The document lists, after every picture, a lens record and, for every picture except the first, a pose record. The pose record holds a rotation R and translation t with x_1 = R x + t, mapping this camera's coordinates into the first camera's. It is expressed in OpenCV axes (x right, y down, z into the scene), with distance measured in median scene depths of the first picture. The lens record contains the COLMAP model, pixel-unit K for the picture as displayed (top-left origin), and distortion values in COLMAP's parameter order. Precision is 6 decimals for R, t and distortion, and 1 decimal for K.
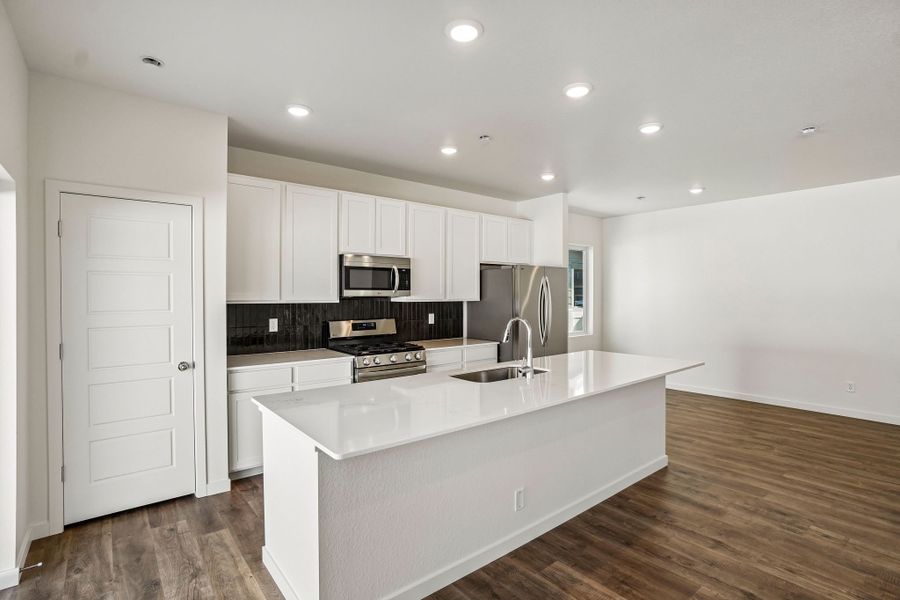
lens RADIAL K [[437.5, 0, 449.8], [0, 437.5, 298.0], [0, 0, 1]] dist [-0.036094, 0.017331]
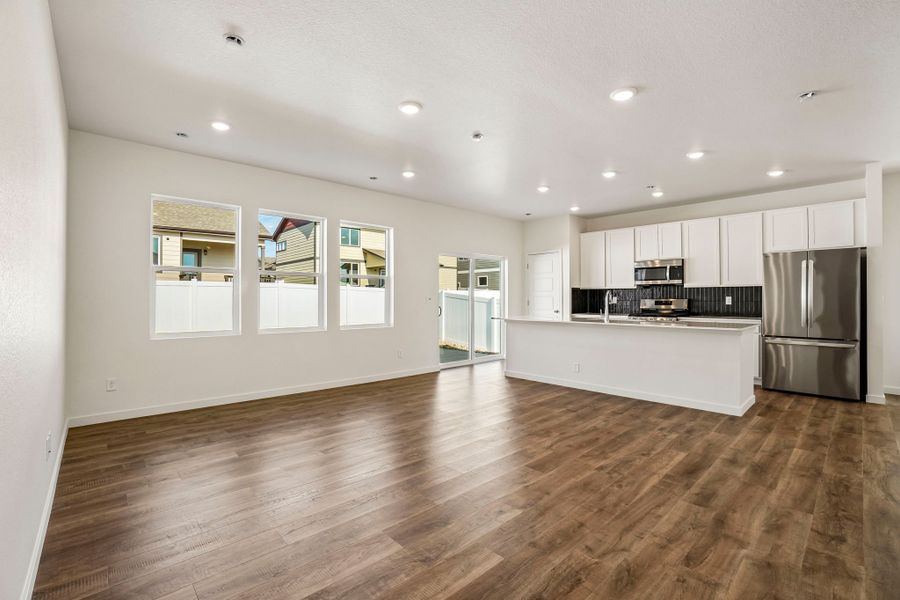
lens RADIAL K [[397.5, 0, 447.0], [0, 397.5, 297.3], [0, 0, 1]] dist [-0.027735, 0.000407]
pose [[0.059706, -0.001847, -0.998214, 1.374547], [-0.009323, 0.999954, -0.002408, 0.061257], [0.998172, 0.009451, 0.059686, 0.112213]]
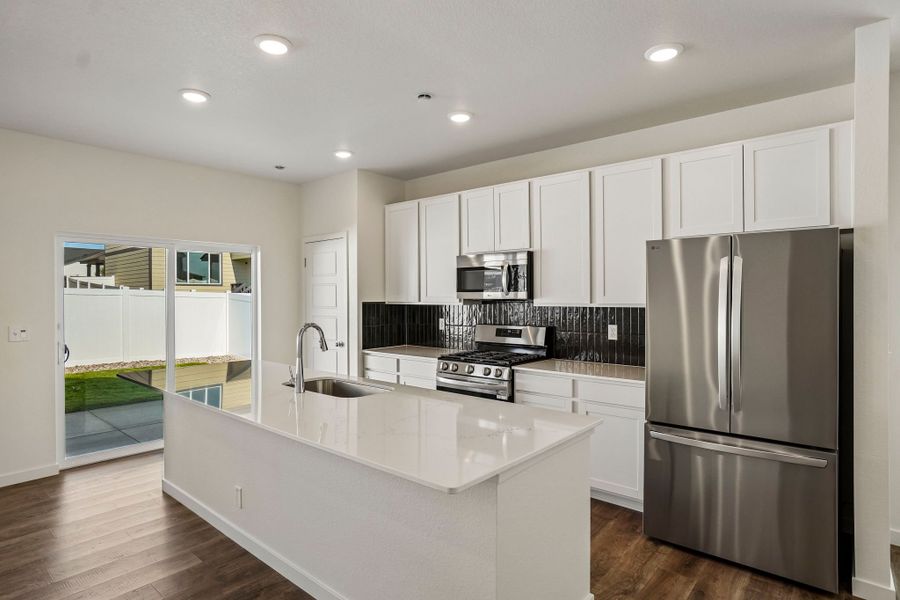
lens RADIAL K [[490.5, 0, 447.3], [0, 490.5, 297.4], [0, 0, 1]] dist [-0.023852, 0.000632]
pose [[0.173379, 0.000930, -0.984855, 0.840506], [-0.007830, 0.999969, -0.000434, -0.006002], [0.984824, 0.007787, 0.173381, 0.785086]]
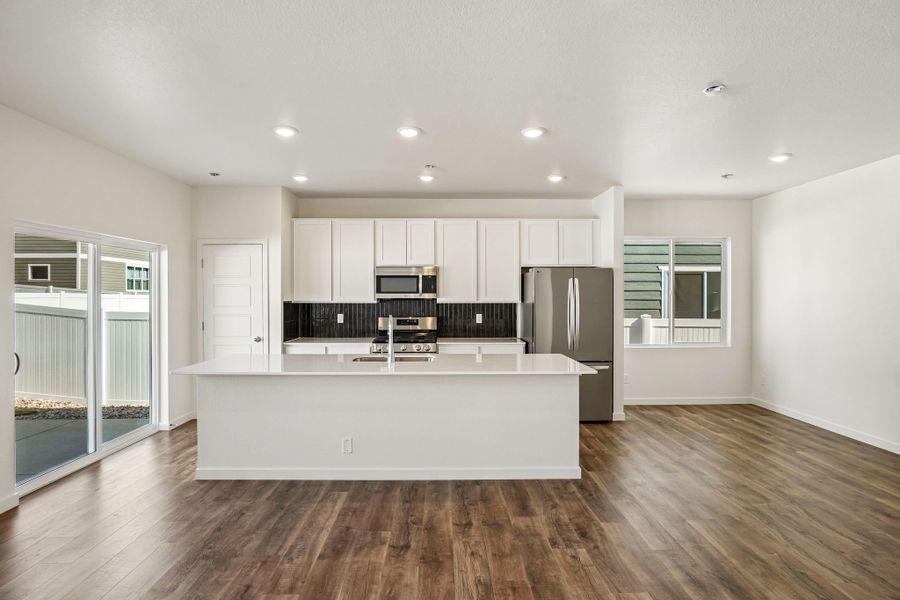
lens RADIAL K [[467.9, 0, 449.1], [0, 467.9, 298.9], [0, 0, 1]] dist [-0.017259, 0.000889]
pose [[0.781403, 0.004532, -0.624011, 0.819345], [-0.006022, 0.999982, -0.000278, -0.002877], [0.623998, 0.003975, 0.781416, 0.024433]]
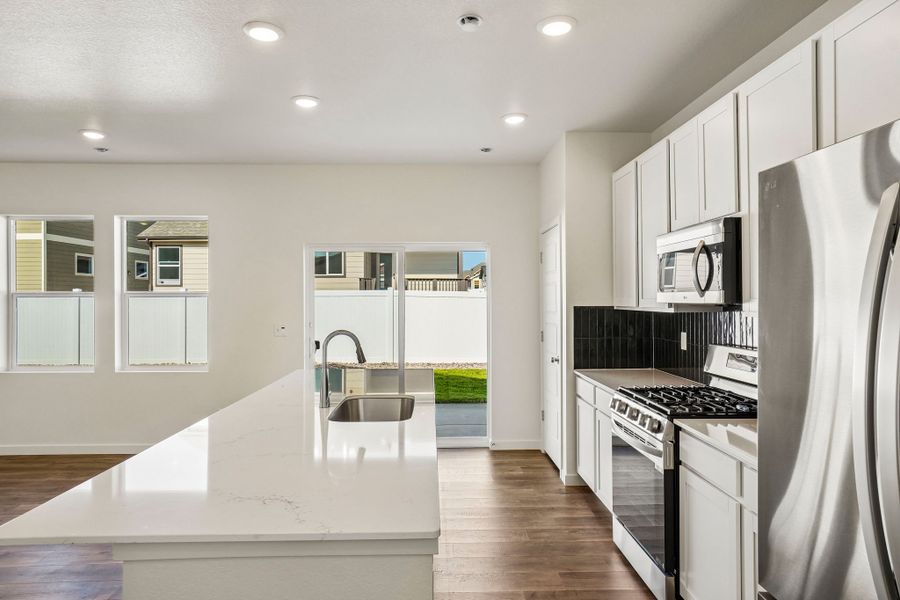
lens RADIAL K [[574.2, 0, 441.4], [0, 574.2, 298.3], [0, 0, 1]] dist [0.050528, 0.000106]
pose [[-0.616602, 0.001381, -0.787274, 0.610101], [-0.003579, 0.999983, 0.004557, -0.012741], [0.787267, 0.005628, -0.616587, 1.264211]]
